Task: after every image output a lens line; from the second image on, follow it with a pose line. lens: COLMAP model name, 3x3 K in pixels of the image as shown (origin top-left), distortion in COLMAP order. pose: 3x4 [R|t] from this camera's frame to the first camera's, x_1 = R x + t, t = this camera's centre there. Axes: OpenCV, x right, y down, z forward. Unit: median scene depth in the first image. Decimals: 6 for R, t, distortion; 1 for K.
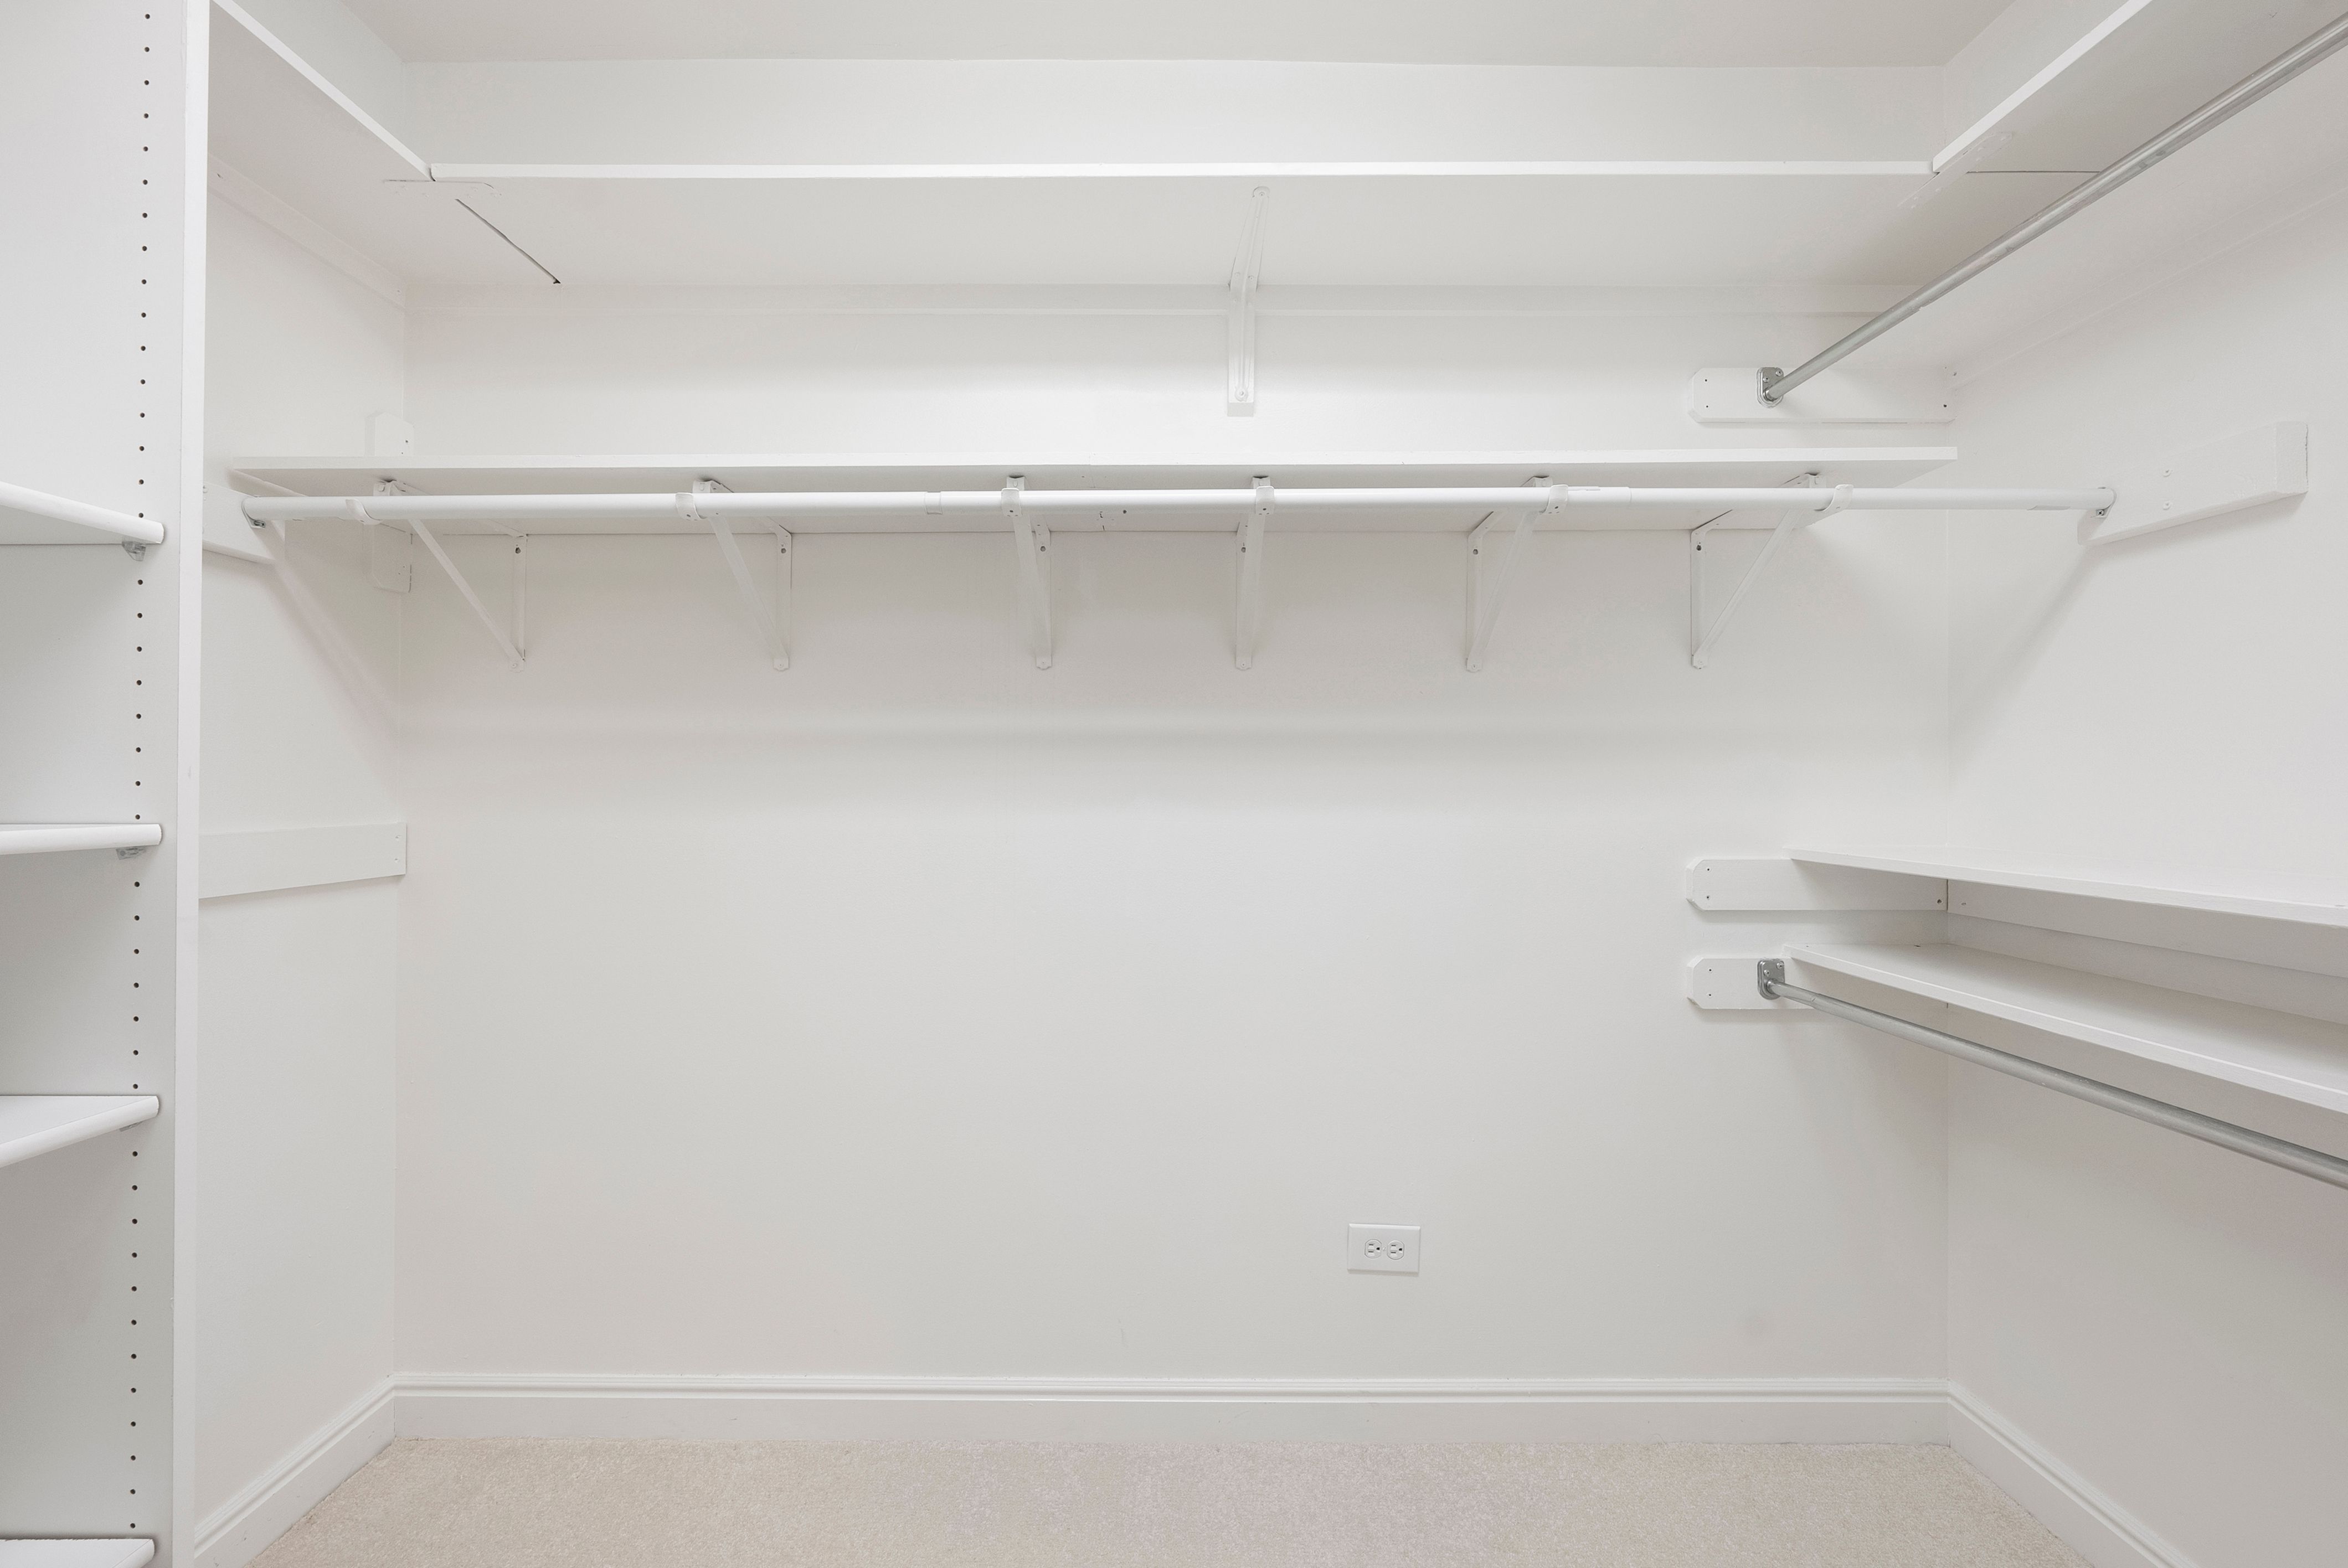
lens RADIAL K [[883.4, 0, 1171.1], [0, 883.4, 777.2], [0, 0, 1]] dist [-0.002894, -0.000264]
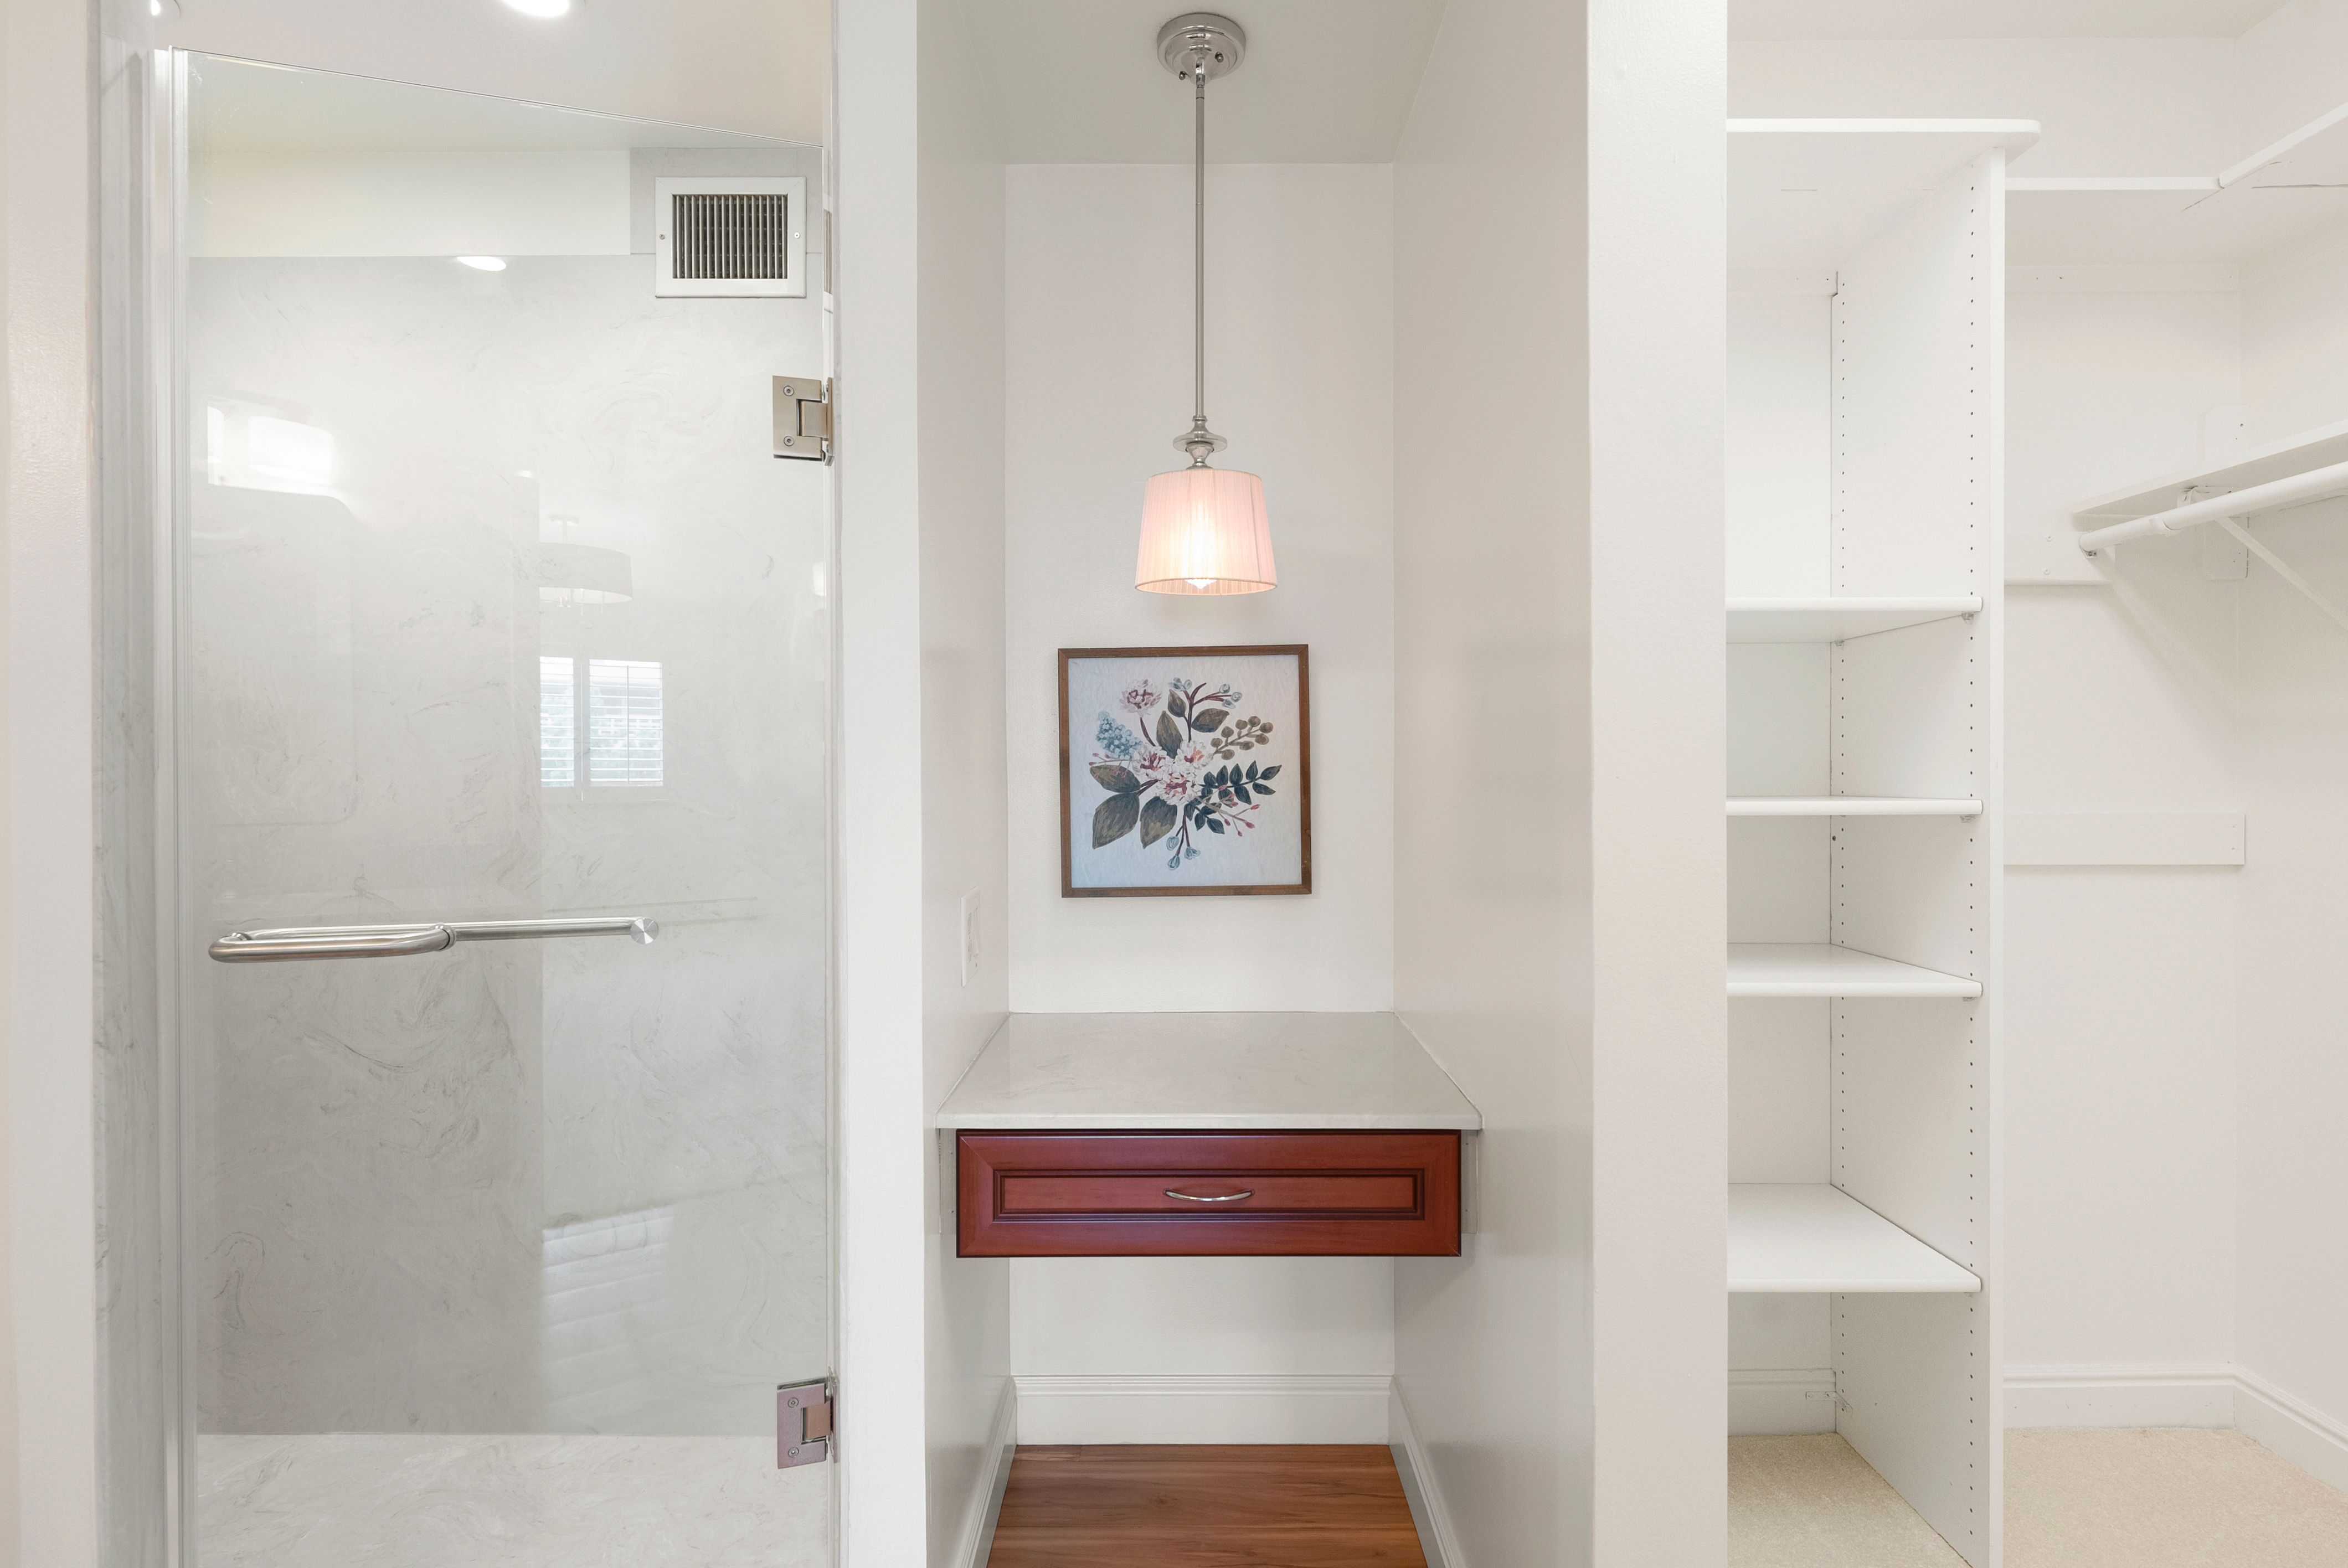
lens RADIAL K [[1177.3, 0, 1211.8], [0, 1177.3, 772.3], [0, 0, 1]] dist [0.002177, 0.000228]
pose [[0.014419, -0.000137, -0.999896, 0.537114], [0.007505, 0.999972, -0.000029, -0.002208], [0.999868, -0.007503, 0.014420, -0.213476]]
